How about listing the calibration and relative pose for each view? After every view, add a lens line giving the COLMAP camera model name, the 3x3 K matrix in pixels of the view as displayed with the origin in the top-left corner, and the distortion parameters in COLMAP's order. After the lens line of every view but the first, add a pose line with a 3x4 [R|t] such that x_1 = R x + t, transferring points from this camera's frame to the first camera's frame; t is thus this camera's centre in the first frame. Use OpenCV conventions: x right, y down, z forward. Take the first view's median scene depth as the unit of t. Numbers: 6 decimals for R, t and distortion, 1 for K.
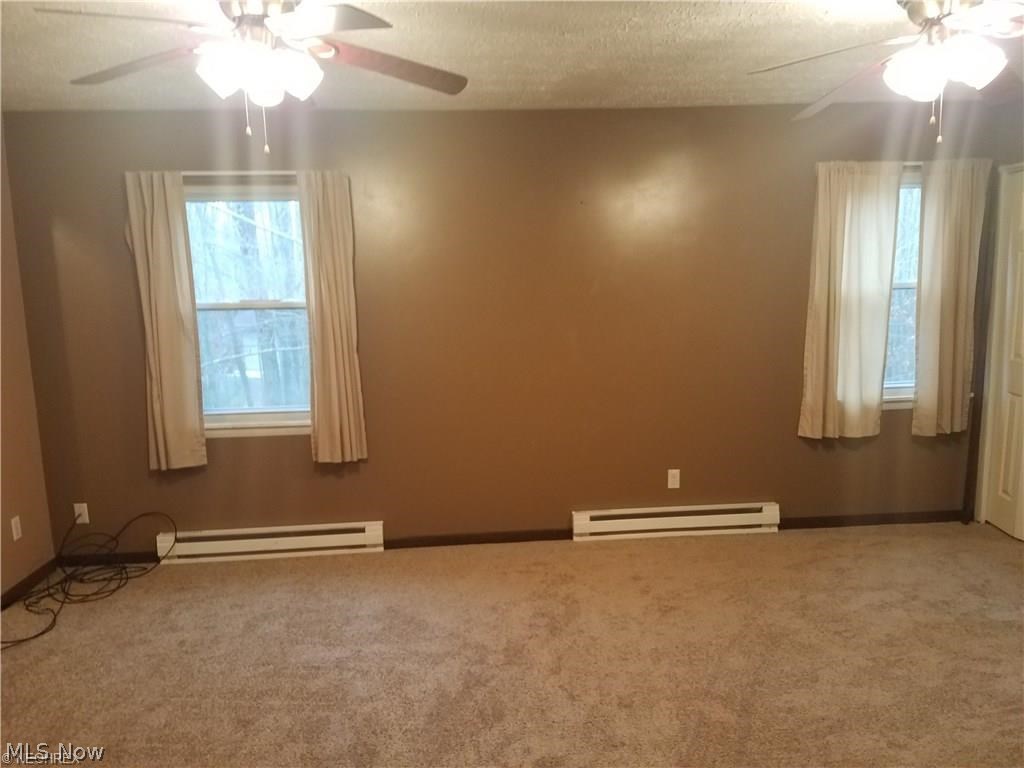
lens RADIAL K [[775.6, 0, 527.3], [0, 775.6, 401.3], [0, 0, 1]] dist [0.167611, -0.226596]
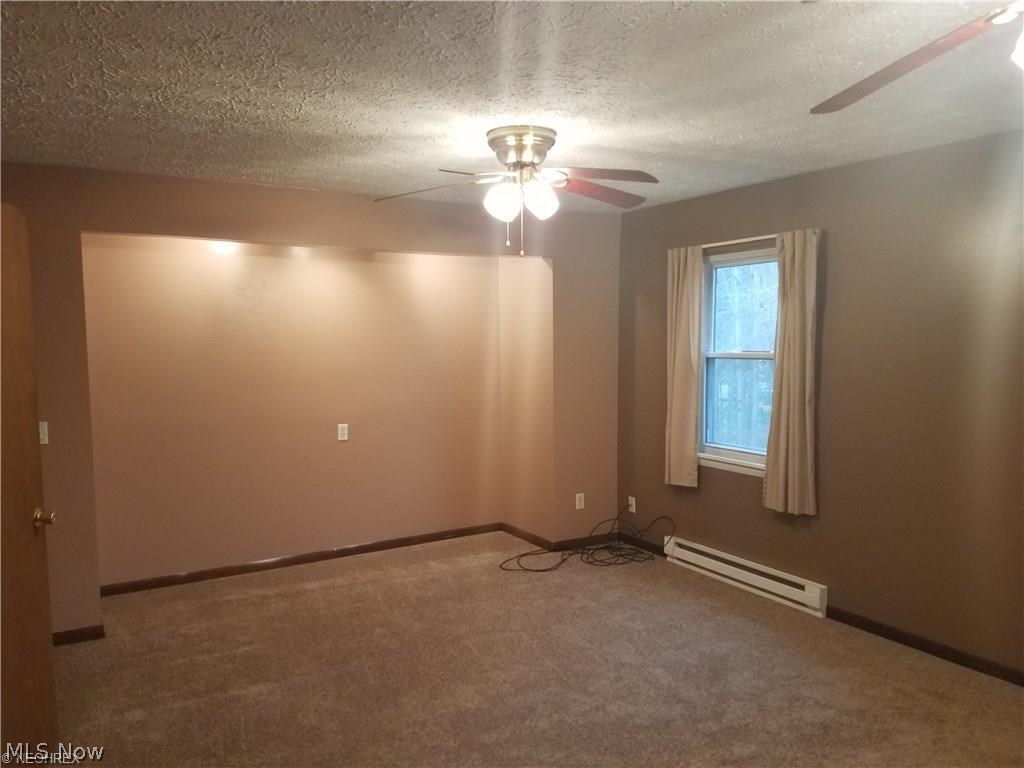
lens RADIAL K [[775.6, 0, 508.8], [0, 775.6, 382.8], [0, 0, 1]] dist [0.167611, -0.226596]
pose [[0.438743, 0.077672, -0.895249, 0.529943], [-0.138950, 0.990139, 0.017809, -0.058492], [0.887805, 0.116582, 0.445209, 0.222019]]
